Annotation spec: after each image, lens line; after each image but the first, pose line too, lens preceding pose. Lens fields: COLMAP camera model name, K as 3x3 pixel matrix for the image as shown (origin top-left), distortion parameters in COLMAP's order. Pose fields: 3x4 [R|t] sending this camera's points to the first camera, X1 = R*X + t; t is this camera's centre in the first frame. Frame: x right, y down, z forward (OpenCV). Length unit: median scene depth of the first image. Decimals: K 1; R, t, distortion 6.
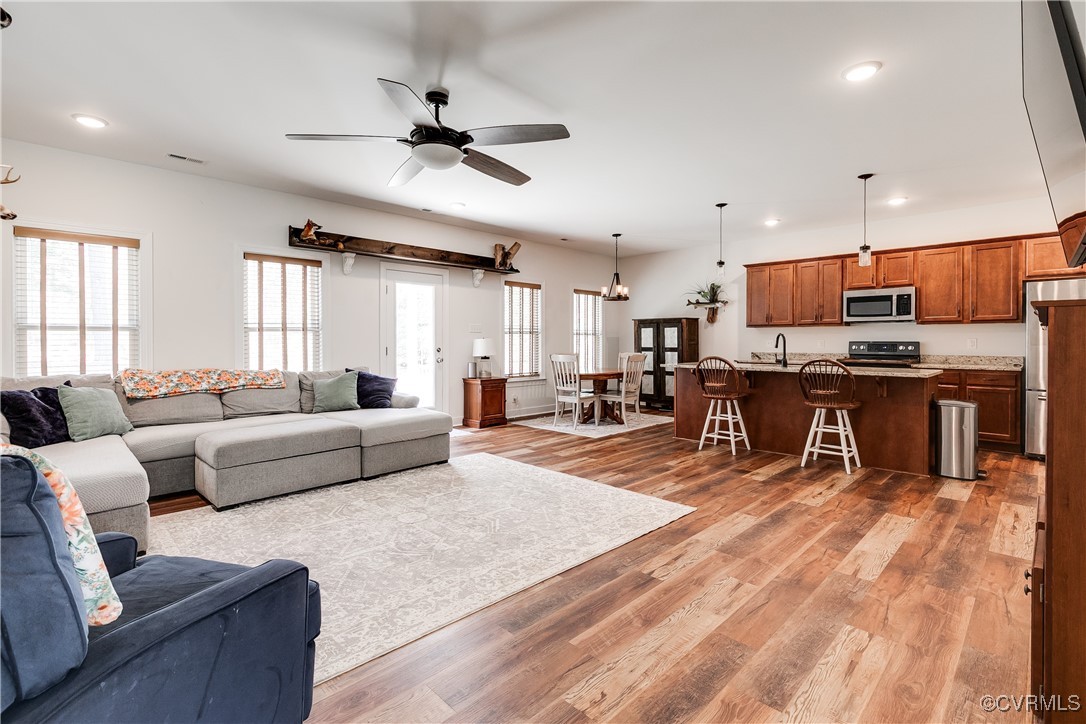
lens RADIAL K [[493.4, 0, 542.7], [0, 493.4, 343.9], [0, 0, 1]] dist [0.002623, 0.000185]
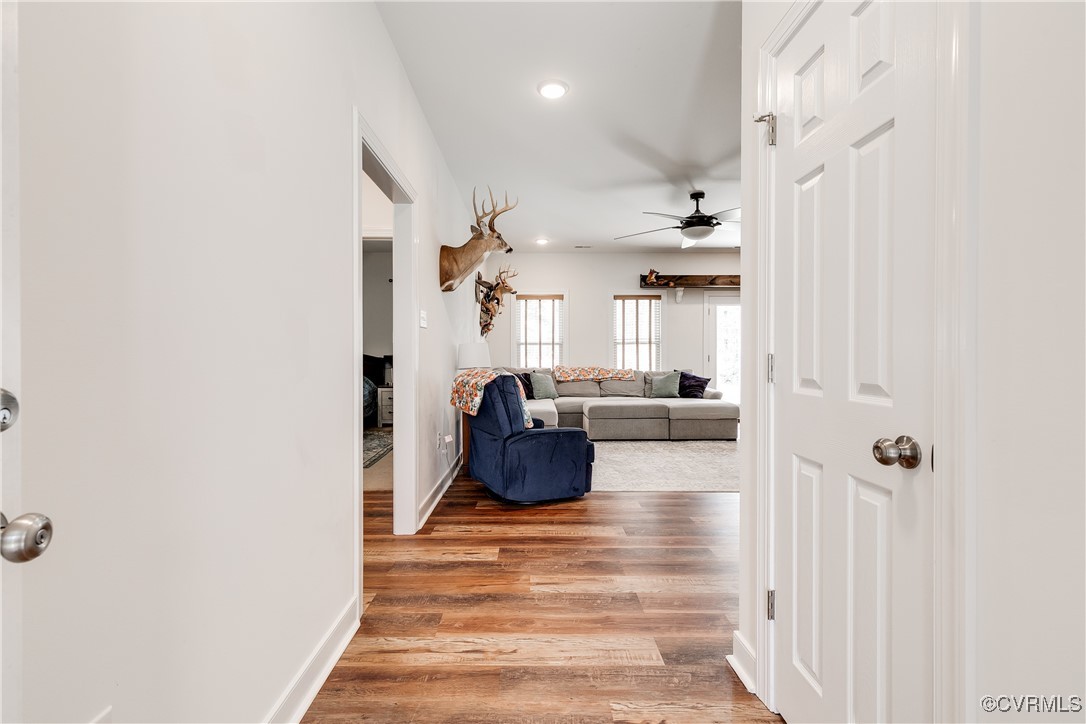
lens RADIAL K [[490.0, 0, 542.2], [0, 490.0, 356.1], [0, 0, 1]] dist [0.000636, 0.000031]
pose [[0.718236, 0.003965, -0.695788, 0.415833], [-0.004585, 0.999989, 0.000965, 0.014228], [0.695785, 0.002497, 0.718246, -0.376564]]
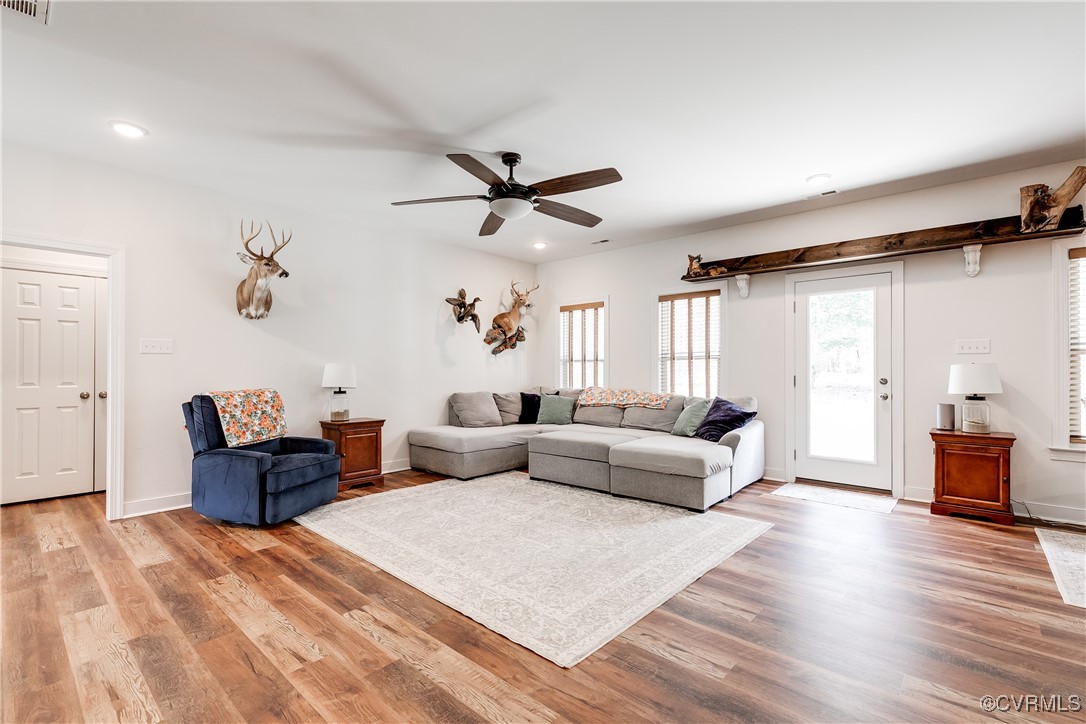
lens RADIAL K [[494.6, 0, 542.6], [0, 494.6, 365.0], [0, 0, 1]] dist [0.003472, 0.000235]
pose [[0.057025, -0.007201, -0.998347, 0.745169], [-0.005337, 0.999958, -0.007518, -0.004619], [0.998359, 0.005756, 0.056984, 0.799890]]
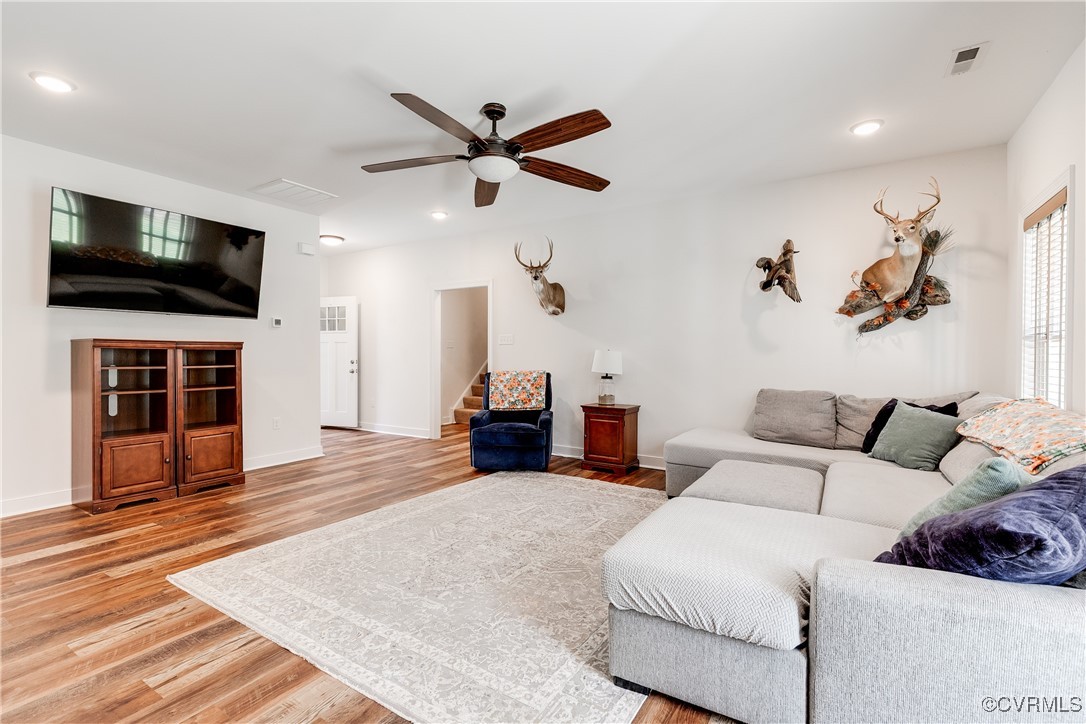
lens RADIAL K [[494.6, 0, 542.6], [0, 494.6, 365.0], [0, 0, 1]] dist [0.003472, 0.000235]
pose [[-0.974721, 0.003950, -0.223392, -0.067499], [-0.002441, 0.999596, 0.028327, -0.011241], [0.223414, 0.028156, -0.974317, 1.582283]]
